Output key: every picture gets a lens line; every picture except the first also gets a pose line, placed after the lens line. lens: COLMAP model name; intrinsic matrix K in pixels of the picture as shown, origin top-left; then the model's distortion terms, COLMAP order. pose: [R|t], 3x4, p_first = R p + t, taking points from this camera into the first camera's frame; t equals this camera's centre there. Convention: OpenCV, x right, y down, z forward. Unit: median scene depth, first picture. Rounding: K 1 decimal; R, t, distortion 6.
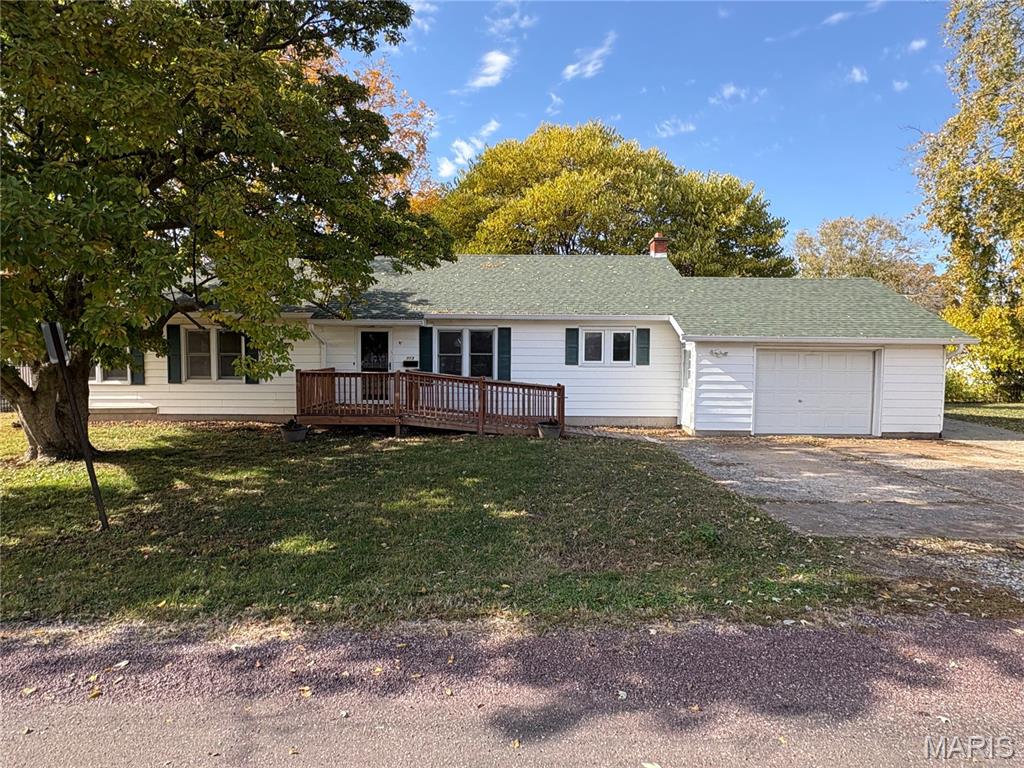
lens RADIAL K [[533.8, 0, 512.1], [0, 533.8, 381.7], [0, 0, 1]] dist [0.003981, -0.001273]
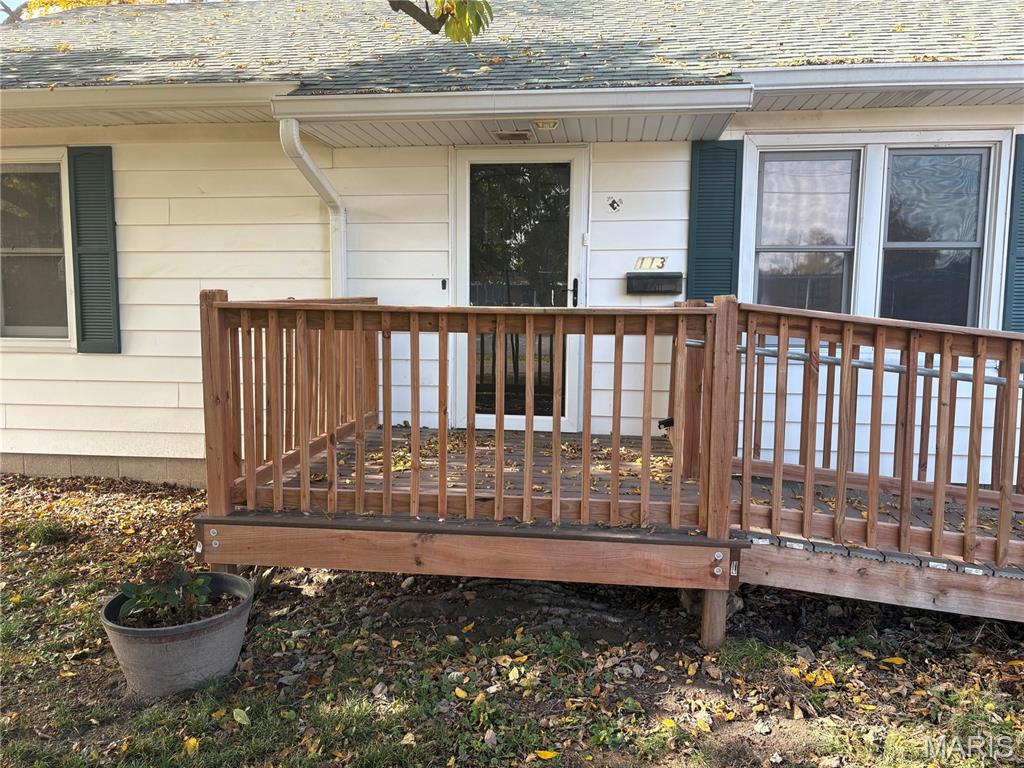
lens RADIAL K [[768.2, 0, 511.0], [0, 768.2, 375.2], [0, 0, 1]] dist [0.034868, -0.010253]
pose [[0.992892, 0.014469, -0.118133, -0.215105], [-0.009266, 0.998968, 0.044468, -0.004090], [0.118654, -0.043058, 0.992002, 0.610722]]
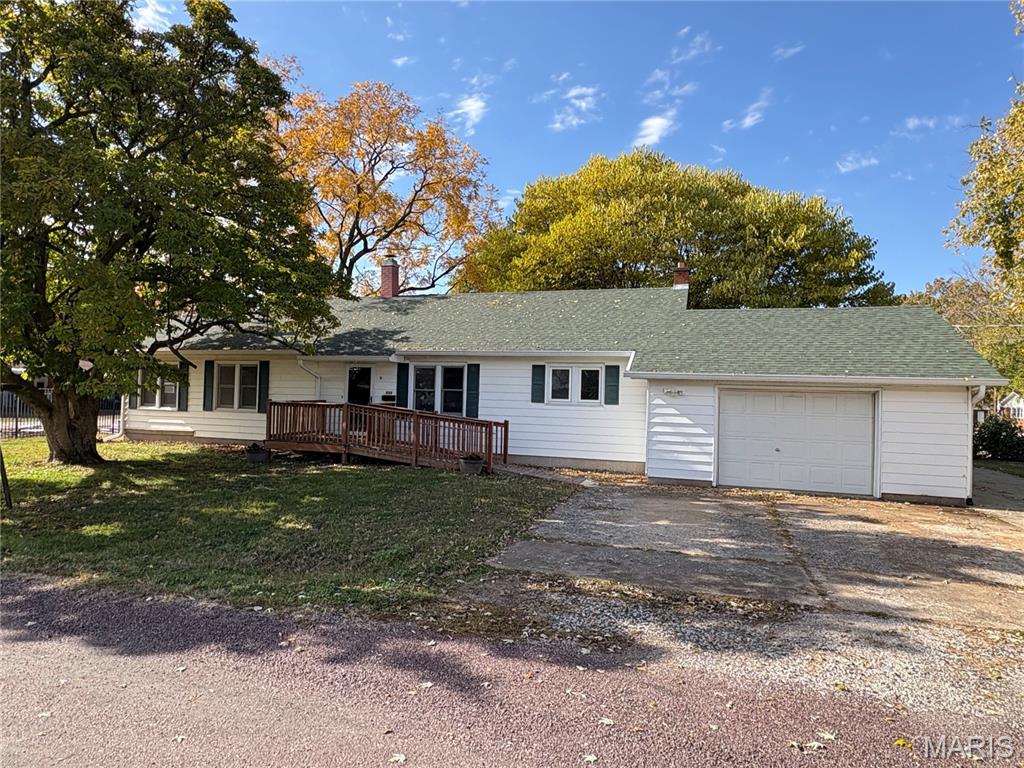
lens RADIAL K [[583.2, 0, 515.9], [0, 583.2, 387.5], [0, 0, 1]] dist [-0.001875, 0.000874]
pose [[0.956630, 0.015031, -0.290918, 0.381025], [-0.035220, 0.997310, -0.064285, 0.010618], [0.289169, 0.071743, 0.954586, -0.019009]]
